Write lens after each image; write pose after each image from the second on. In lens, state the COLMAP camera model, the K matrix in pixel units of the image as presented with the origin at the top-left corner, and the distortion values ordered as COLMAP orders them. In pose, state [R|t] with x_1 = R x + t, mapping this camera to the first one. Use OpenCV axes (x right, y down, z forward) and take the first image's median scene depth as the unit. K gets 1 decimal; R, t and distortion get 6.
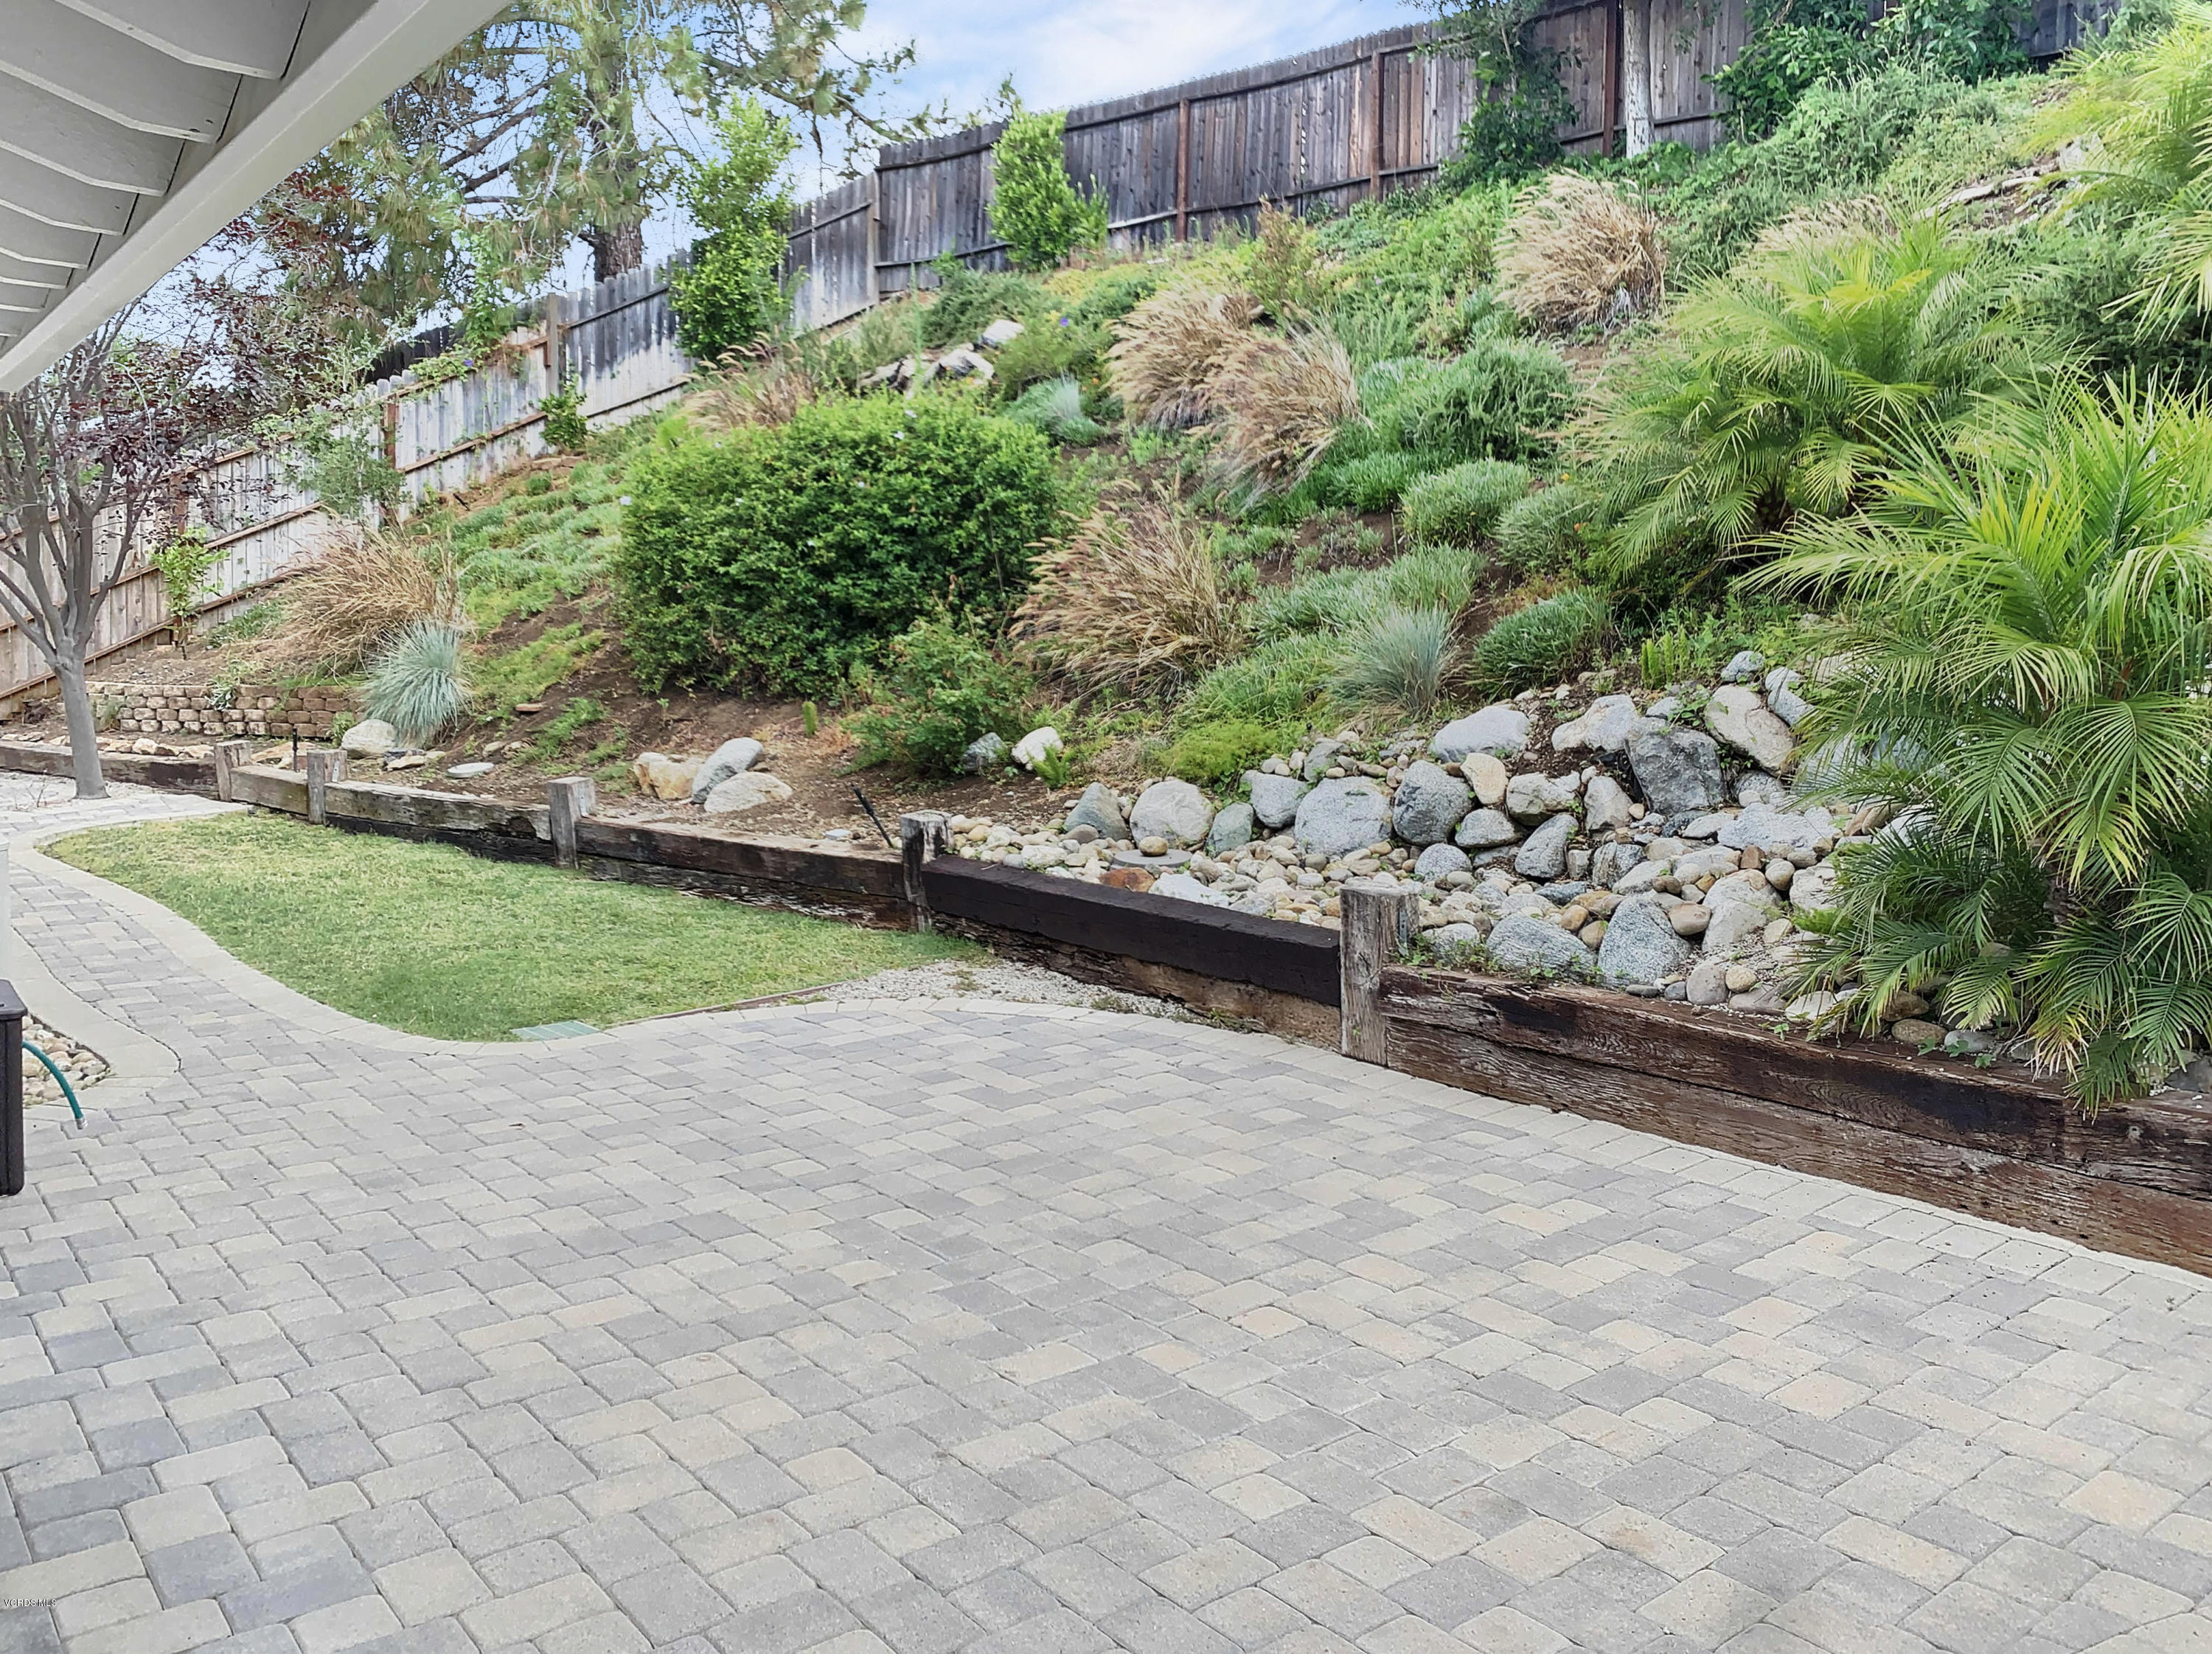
lens RADIAL K [[1744.6, 0, 1102.1], [0, 1744.6, 767.1], [0, 0, 1]] dist [0.175534, -0.303427]
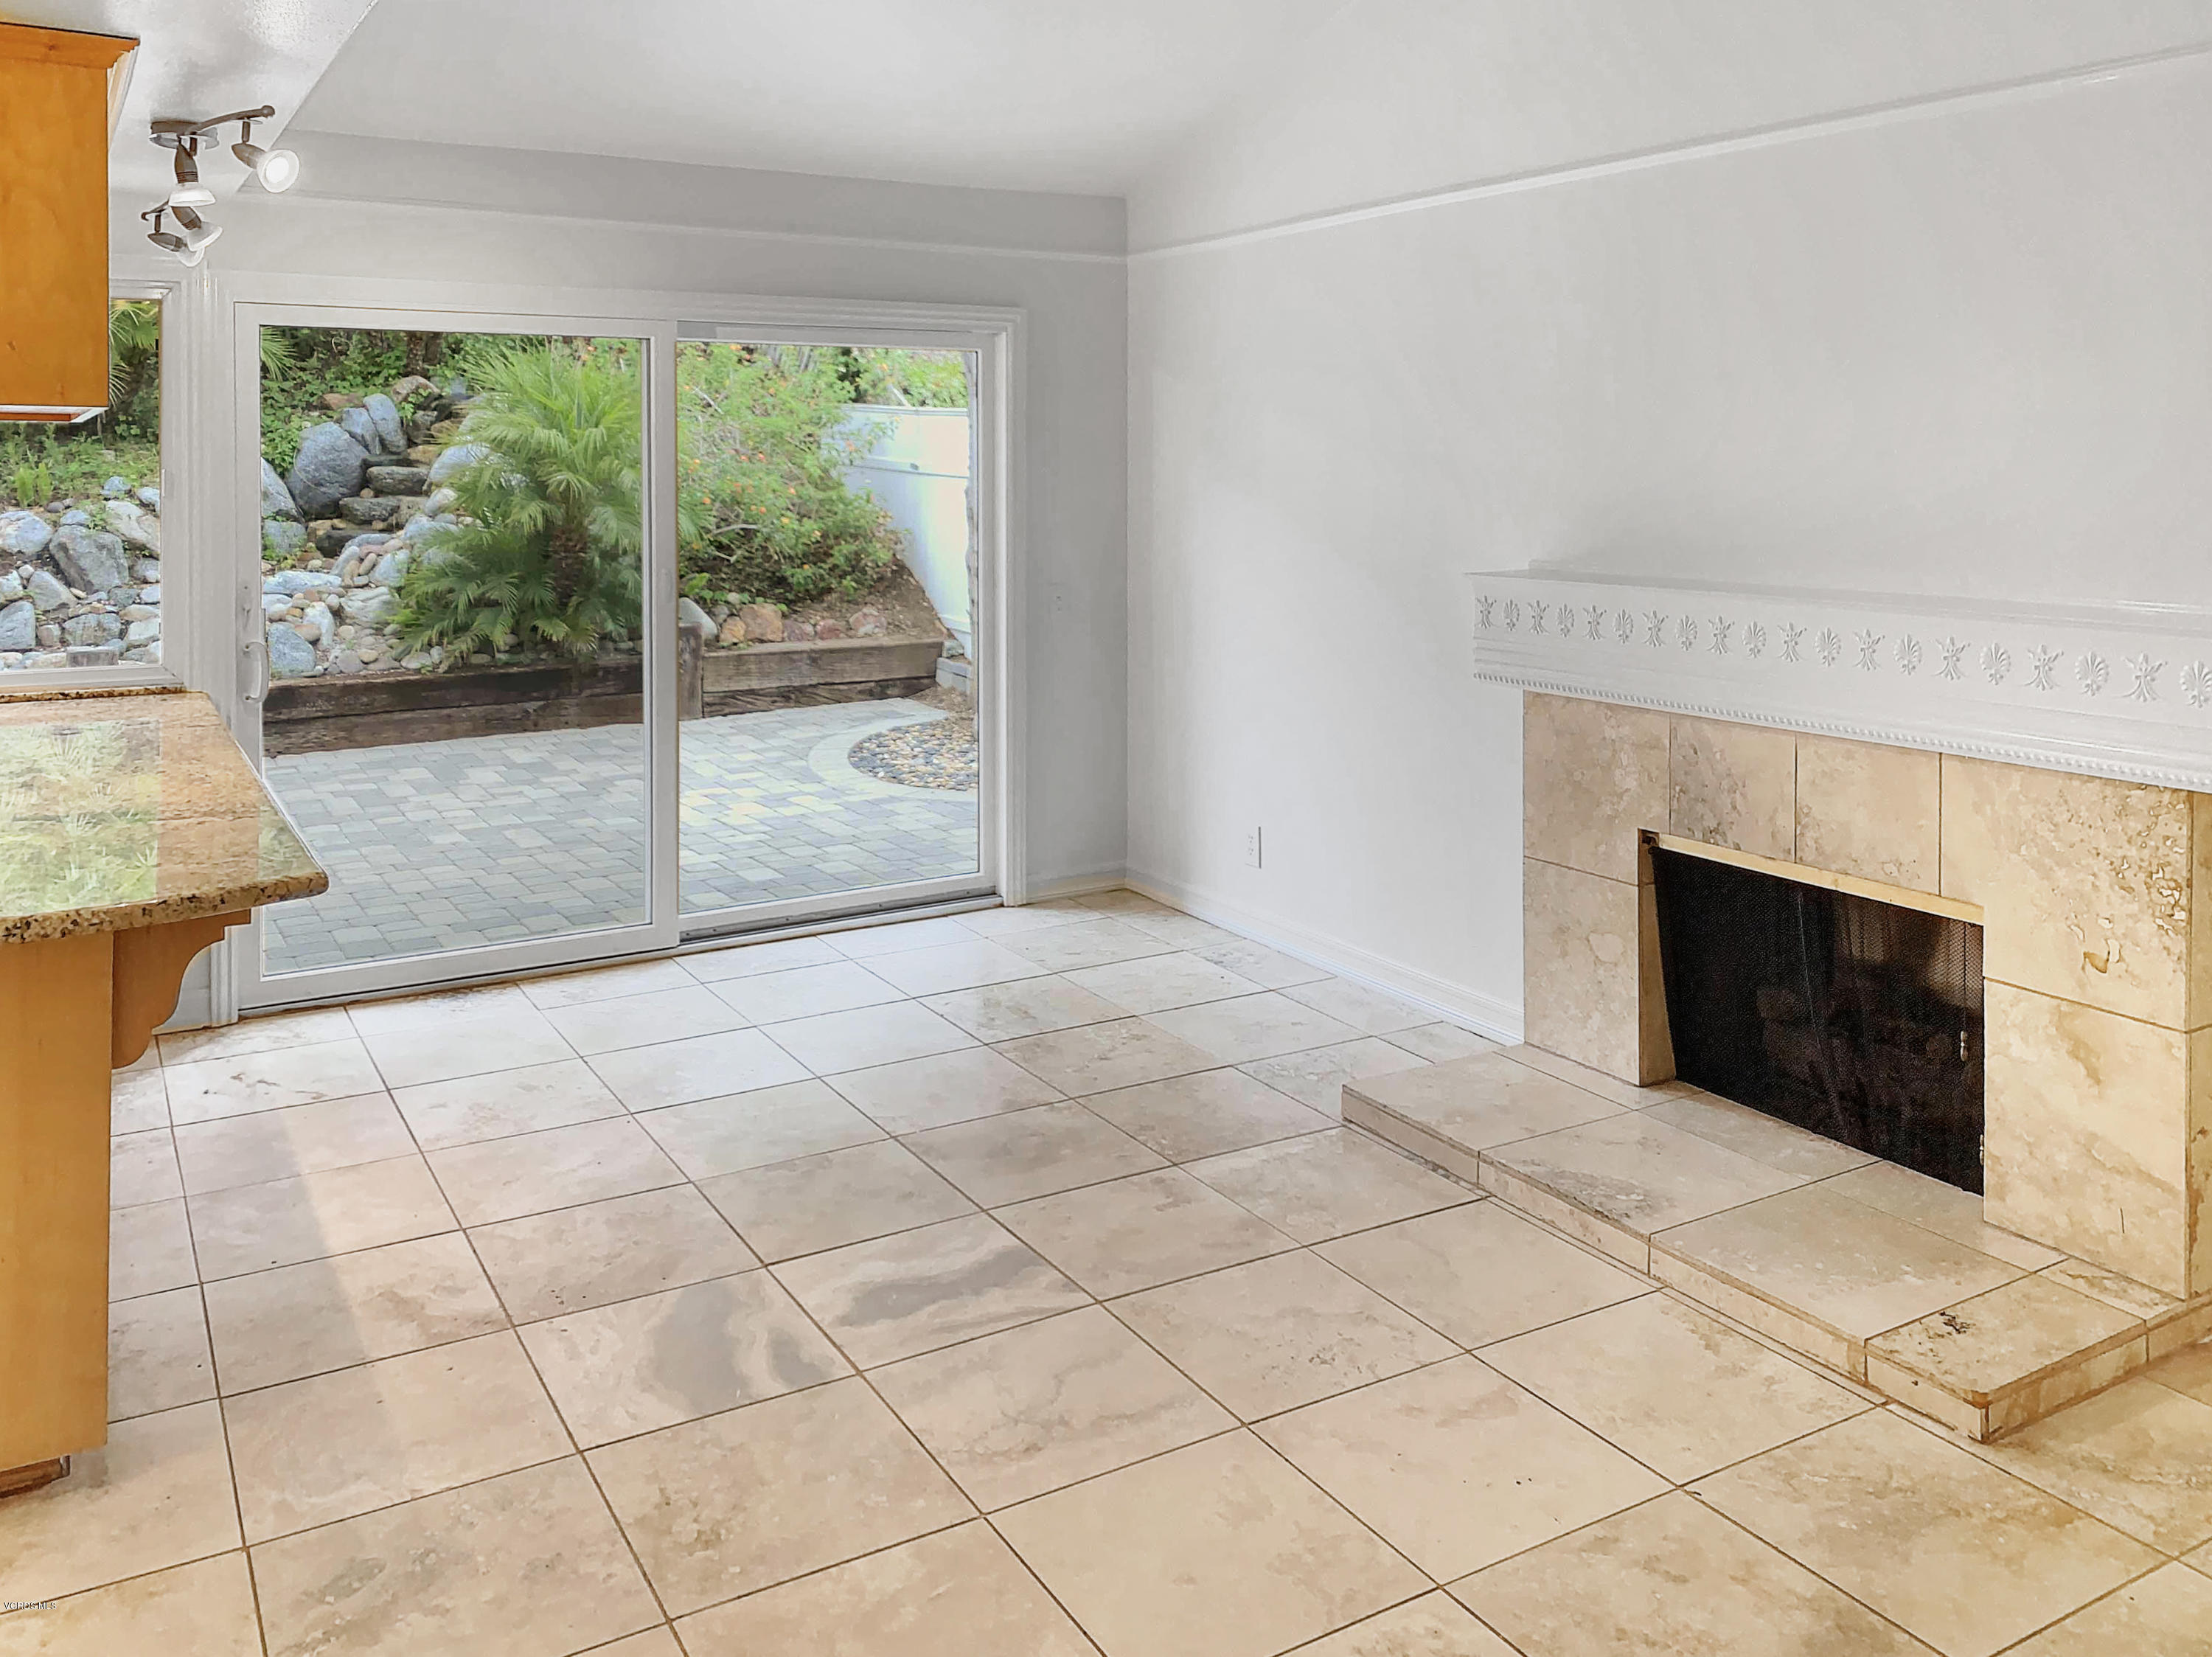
lens RADIAL K [[1769.0, 0, 1105.3], [0, 1769.0, 723.3], [0, 0, 1]] dist [0.030407, -0.002003]
pose [[0.092822, -0.145812, 0.984948, -1.034251], [0.090259, 0.986378, 0.137518, 0.005675], [-0.991583, 0.076135, 0.104718, 0.062789]]
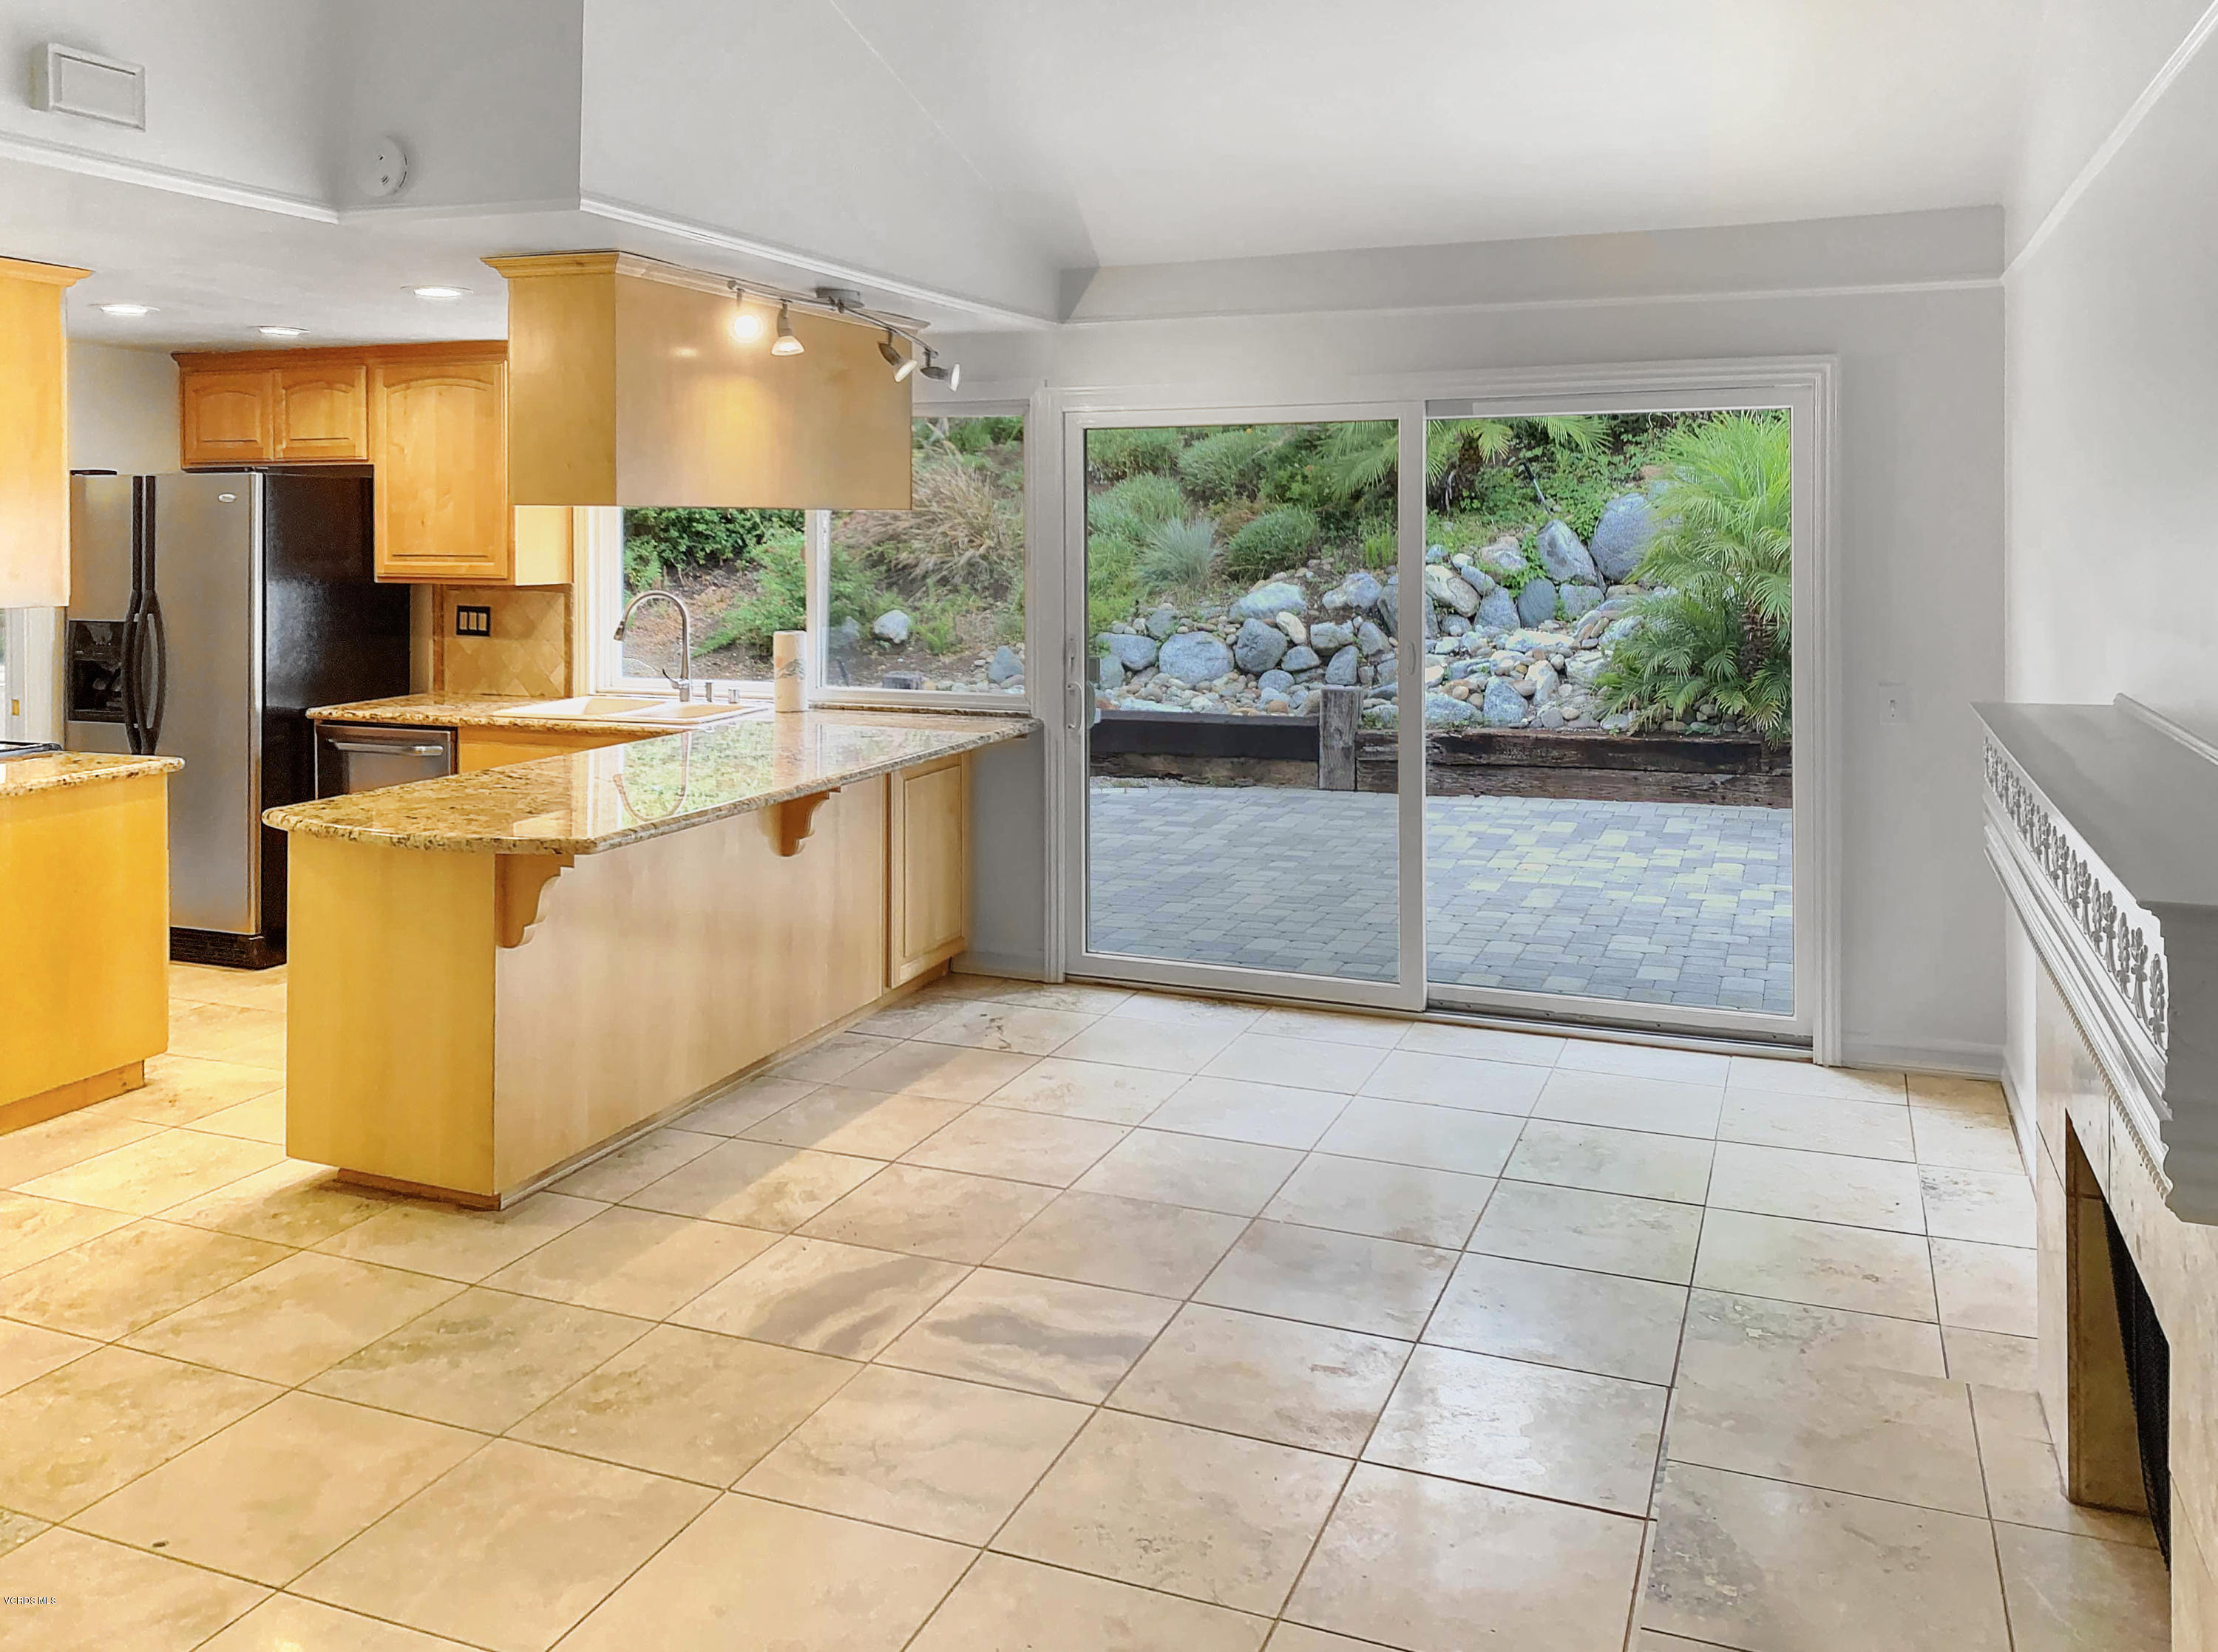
lens RADIAL K [[1749.1, 0, 1105.1], [0, 1749.1, 766.0], [0, 0, 1]] dist [0.175534, -0.303427]
pose [[0.846021, -0.071834, 0.528288, -0.822645], [0.046696, 0.997058, 0.060793, 0.028525], [-0.531101, -0.026763, 0.846886, -0.264786]]
